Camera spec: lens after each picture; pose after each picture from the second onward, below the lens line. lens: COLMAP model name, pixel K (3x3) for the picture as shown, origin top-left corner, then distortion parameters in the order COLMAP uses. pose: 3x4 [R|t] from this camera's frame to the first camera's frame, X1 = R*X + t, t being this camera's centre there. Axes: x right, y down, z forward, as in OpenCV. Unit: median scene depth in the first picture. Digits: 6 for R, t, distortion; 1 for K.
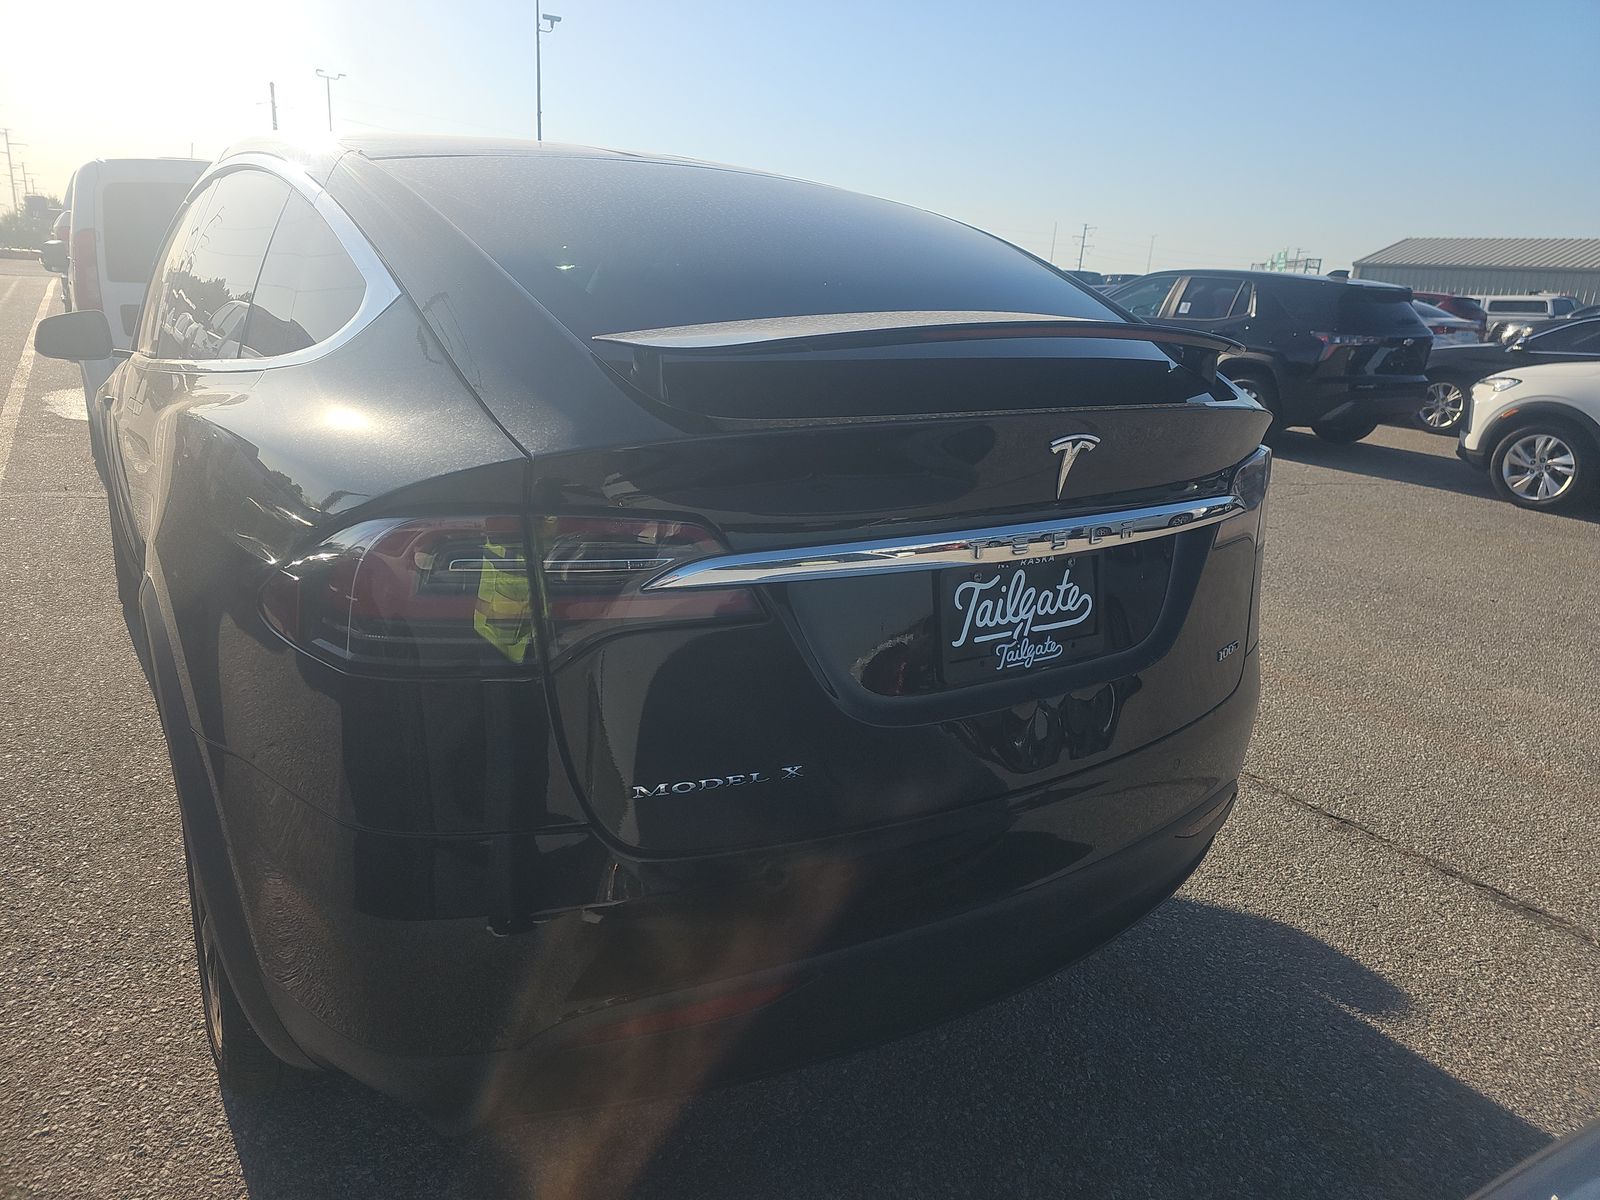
lens RADIAL K [[1119.0, 0, 803.3], [0, 1119.0, 601.2], [0, 0, 1]] dist [0.037386, -0.036860]
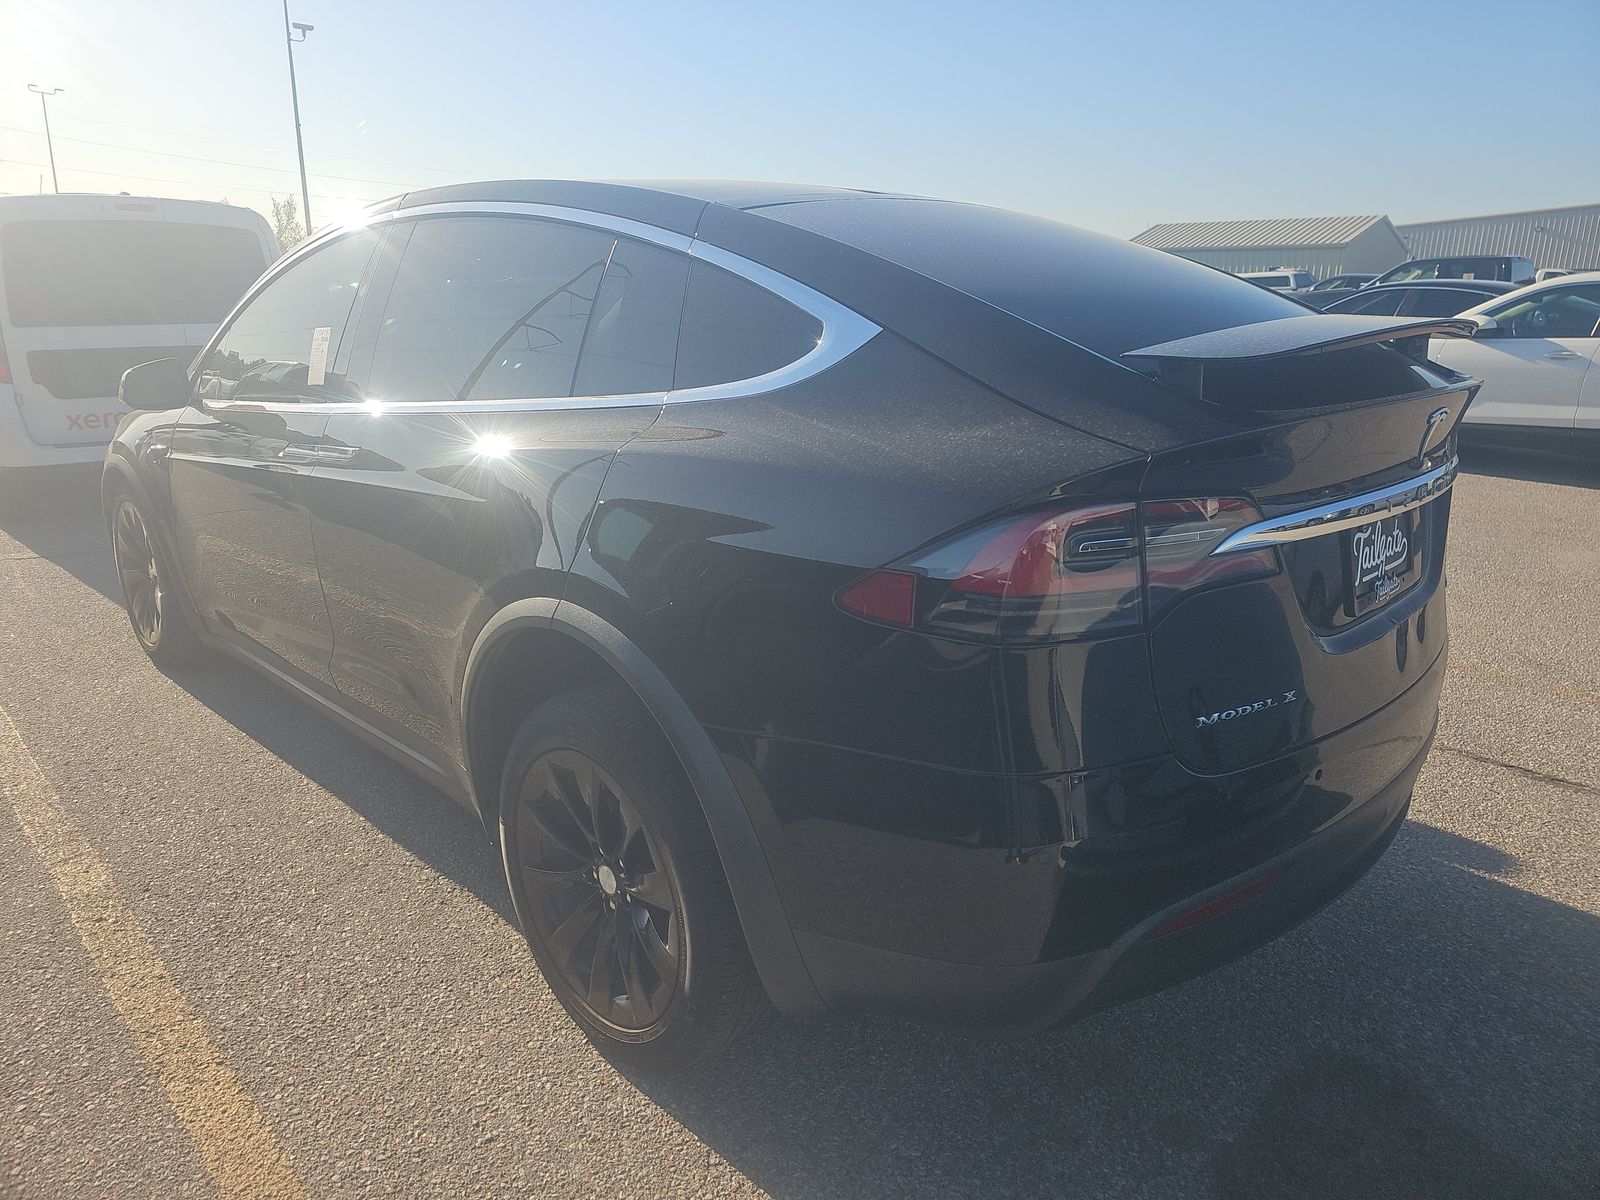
lens RADIAL K [[1119.0, 0, 784.0], [0, 1119.0, 596.0], [0, 0, 1]] dist [0.037386, -0.036860]
pose [[0.980699, -0.094252, 0.171306, -0.446038], [0.095235, 0.995452, 0.002491, -0.007543], [-0.170761, 0.013872, 0.985215, -0.074375]]
